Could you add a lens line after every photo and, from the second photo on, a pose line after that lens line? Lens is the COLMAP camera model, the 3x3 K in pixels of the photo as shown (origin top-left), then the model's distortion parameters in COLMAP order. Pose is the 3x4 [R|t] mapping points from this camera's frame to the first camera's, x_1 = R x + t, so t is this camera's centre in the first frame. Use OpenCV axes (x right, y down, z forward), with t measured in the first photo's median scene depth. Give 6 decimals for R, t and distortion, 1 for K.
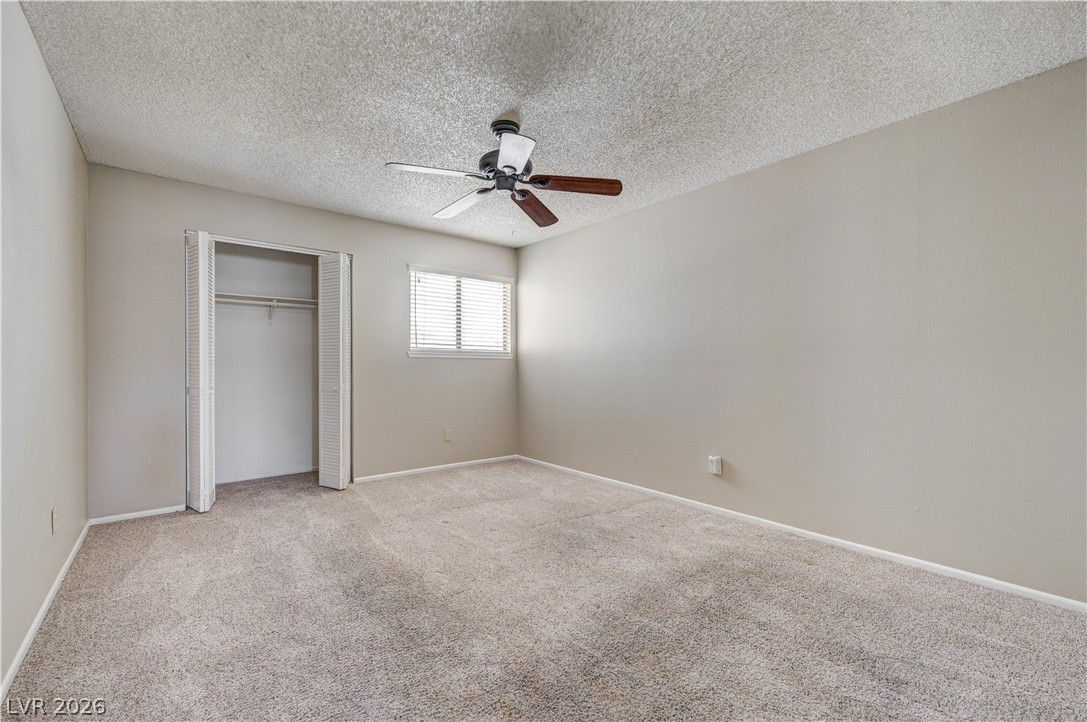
lens RADIAL K [[452.8, 0, 544.4], [0, 452.8, 366.4], [0, 0, 1]] dist [-0.000564, -0.000075]
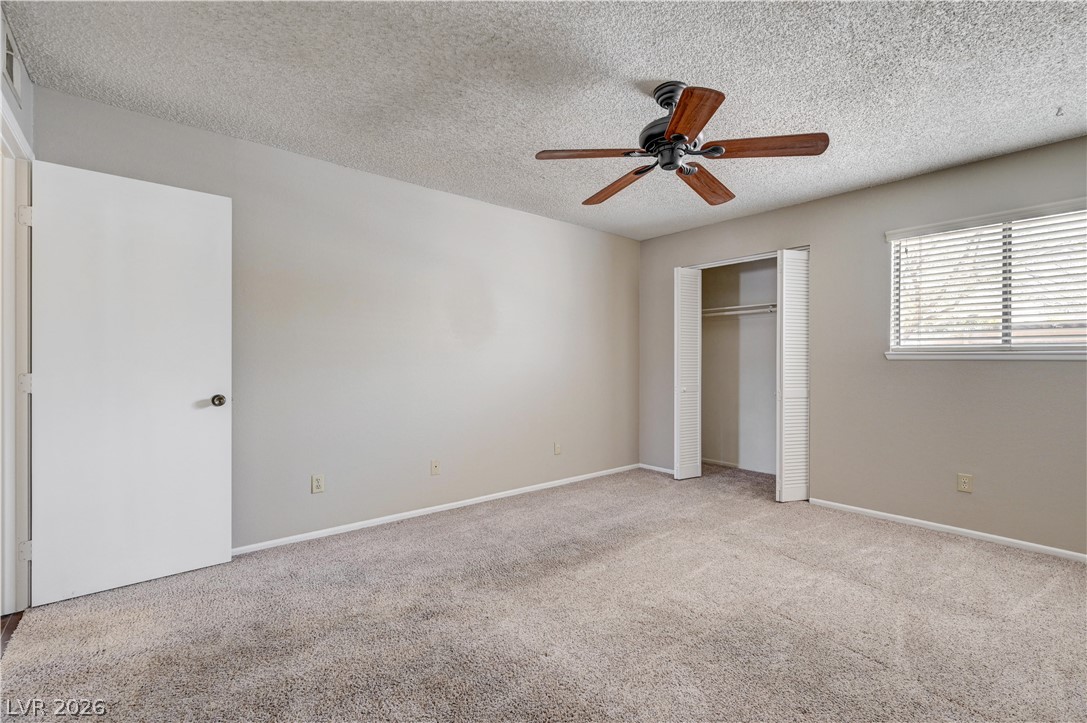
lens RADIAL K [[461.4, 0, 543.5], [0, 461.4, 361.5], [0, 0, 1]] dist [-0.000401, -0.000171]
pose [[0.033996, -0.005011, -0.999409, 0.521949], [-0.007194, 0.999960, -0.005258, -0.010735], [0.999396, 0.007369, 0.033959, 0.506131]]
